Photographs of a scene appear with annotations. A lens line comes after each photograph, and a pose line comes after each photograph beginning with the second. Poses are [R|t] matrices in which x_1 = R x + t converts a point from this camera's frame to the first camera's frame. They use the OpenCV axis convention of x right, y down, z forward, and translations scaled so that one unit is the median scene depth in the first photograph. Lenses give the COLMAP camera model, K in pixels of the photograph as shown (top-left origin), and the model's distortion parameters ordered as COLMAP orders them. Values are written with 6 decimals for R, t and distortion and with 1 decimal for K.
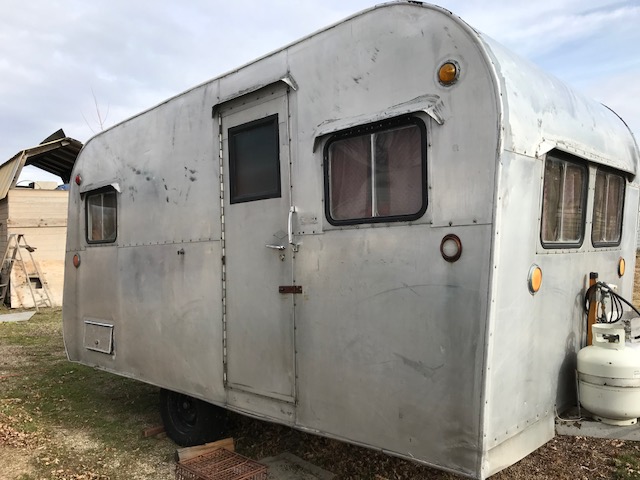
lens RADIAL K [[524.9, 0, 317.8], [0, 524.9, 236.2], [0, 0, 1]] dist [0.015475, -0.010001]
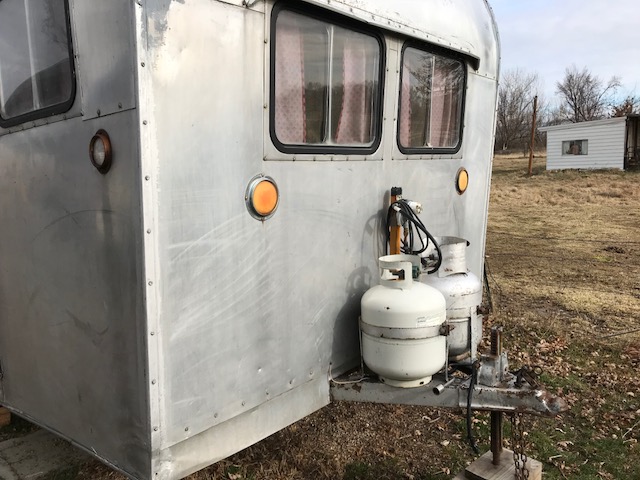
lens RADIAL K [[524.9, 0, 322.2], [0, 524.9, 241.8], [0, 0, 1]] dist [0.015475, -0.010001]
pose [[0.997360, -0.036854, 0.062565, 0.404858], [0.027642, 0.989453, 0.142191, 0.040268], [-0.067145, -0.140087, 0.987860, 0.284249]]
